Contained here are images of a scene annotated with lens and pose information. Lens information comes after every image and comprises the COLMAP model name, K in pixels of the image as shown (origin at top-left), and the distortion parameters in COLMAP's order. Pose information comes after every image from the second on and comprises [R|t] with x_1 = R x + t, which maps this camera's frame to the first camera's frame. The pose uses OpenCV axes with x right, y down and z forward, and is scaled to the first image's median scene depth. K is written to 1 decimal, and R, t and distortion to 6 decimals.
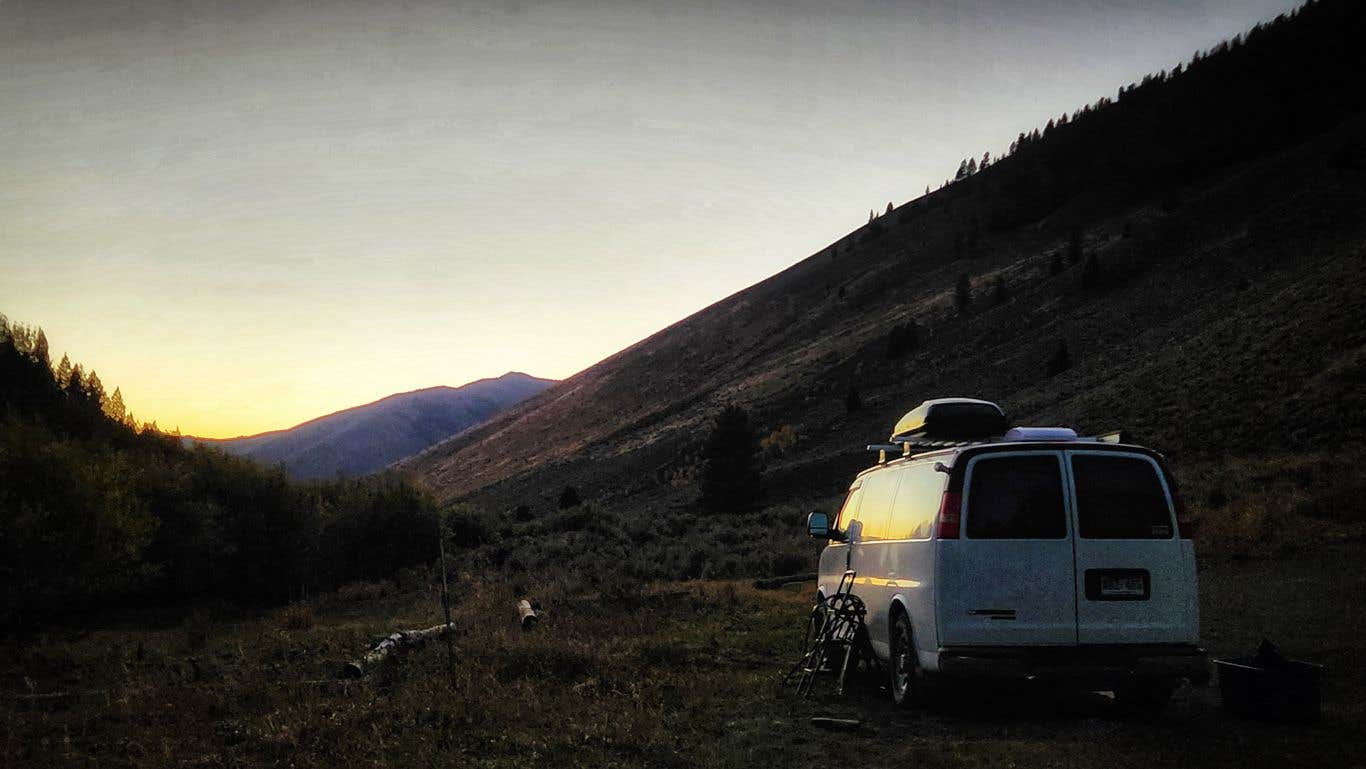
lens RADIAL K [[806.4, 0, 683.0], [0, 806.4, 384.5], [0, 0, 1]] dist [0.003169, -0.000090]
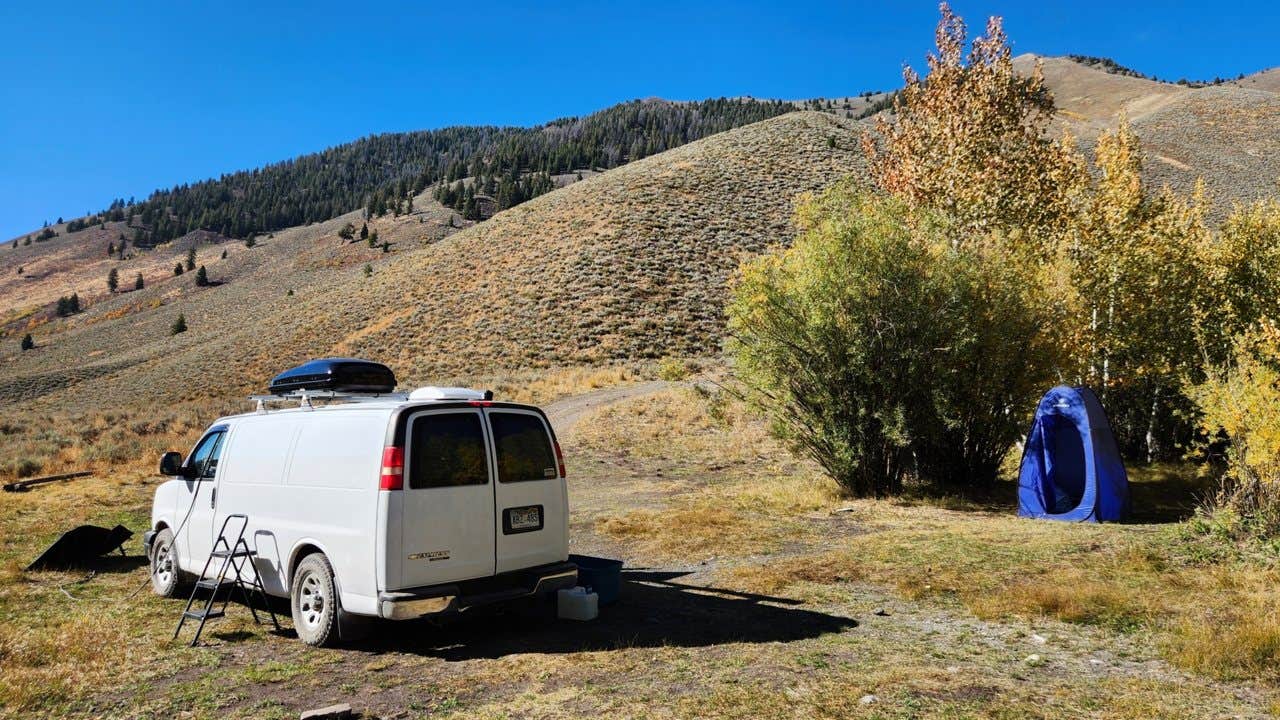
lens RADIAL K [[755.6, 0, 640.0], [0, 755.6, 360.0], [0, 0, 1]] dist [0.003169, -0.000090]
pose [[0.815625, 0.045146, 0.576816, 0.336914], [-0.053791, 0.998550, -0.002093, -0.006452], [-0.576074, -0.029321, 0.816871, -0.855379]]
